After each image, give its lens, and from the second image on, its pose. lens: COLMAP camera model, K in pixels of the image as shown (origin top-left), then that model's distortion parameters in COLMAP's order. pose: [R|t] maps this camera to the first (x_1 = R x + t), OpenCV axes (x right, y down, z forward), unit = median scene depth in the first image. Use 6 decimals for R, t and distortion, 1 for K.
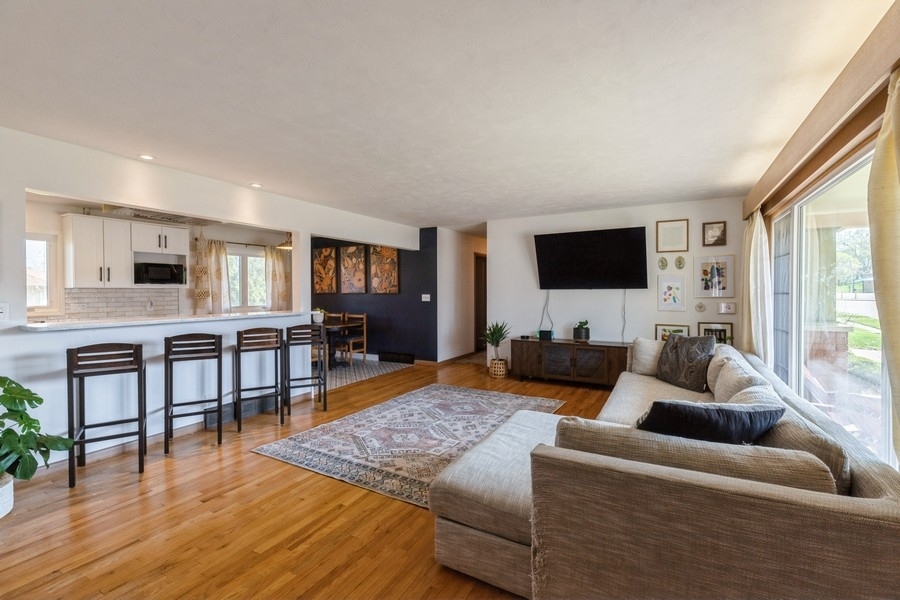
lens RADIAL K [[400.5, 0, 450.0], [0, 400.5, 300.0], [0, 0, 1]] dist [0.001526, 0.000032]
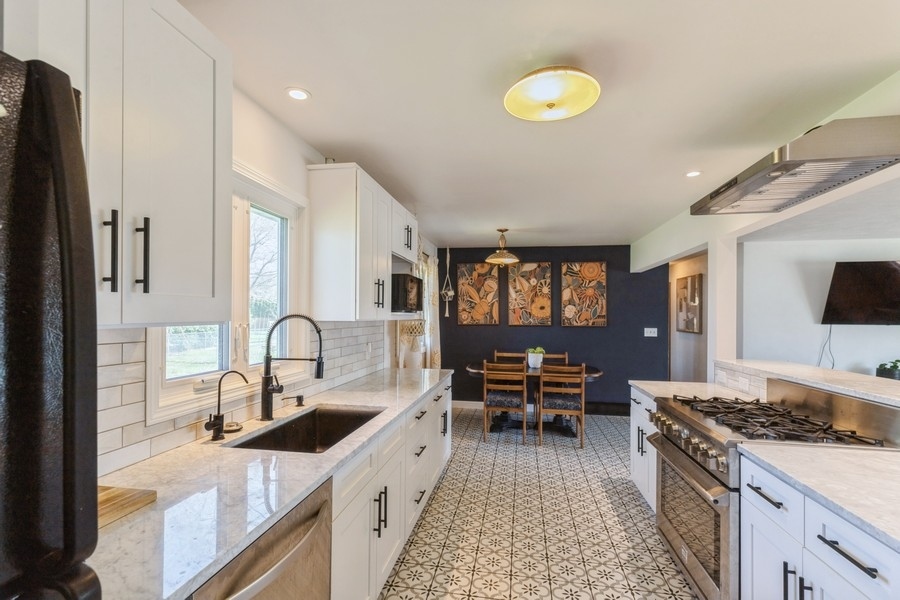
lens RADIAL K [[400.5, 0, 450.0], [0, 400.5, 300.0], [0, 0, 1]] dist [0.001526, 0.000032]
pose [[0.941641, 0.023929, 0.335767, -1.066311], [-0.003188, 0.998059, -0.062189, -0.028244], [-0.336603, 0.057489, 0.939890, 0.574093]]
